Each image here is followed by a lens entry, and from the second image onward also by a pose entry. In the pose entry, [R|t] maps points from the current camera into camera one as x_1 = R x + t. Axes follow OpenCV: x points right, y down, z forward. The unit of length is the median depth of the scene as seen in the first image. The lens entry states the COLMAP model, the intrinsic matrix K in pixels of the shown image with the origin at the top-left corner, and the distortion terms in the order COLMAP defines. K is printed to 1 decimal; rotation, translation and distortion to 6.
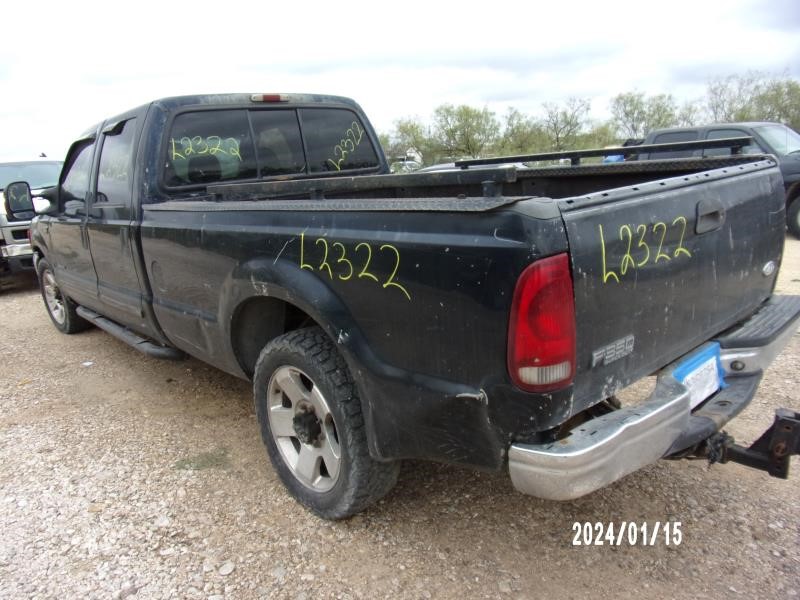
lens RADIAL K [[589.2, 0, 384.2], [0, 589.2, 309.2], [0, 0, 1]] dist [-0.010987, 0.000137]
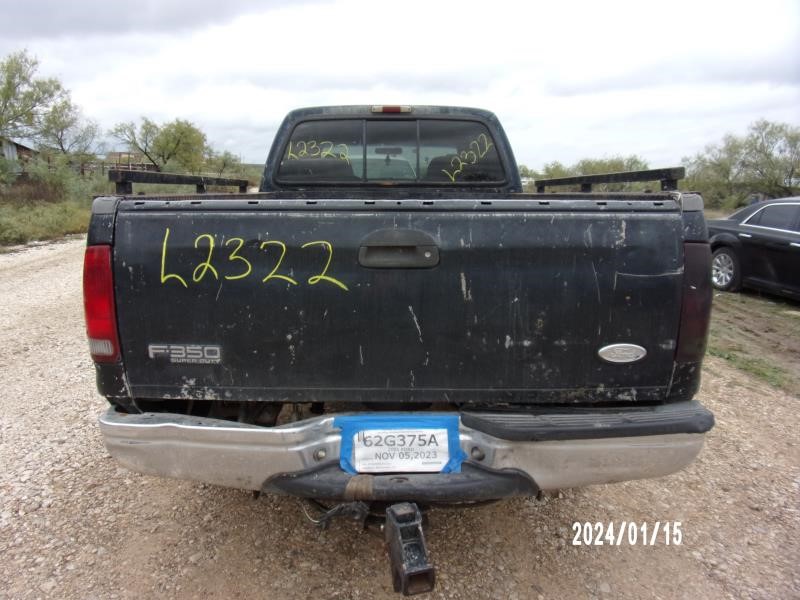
lens RADIAL K [[589.2, 0, 384.2], [0, 589.2, 309.2], [0, 0, 1]] dist [-0.010987, 0.000137]
pose [[0.751747, 0.214920, -0.623447, 0.949834], [-0.225527, 0.972185, 0.063201, -0.109985], [0.619688, 0.093093, 0.779307, 0.296701]]
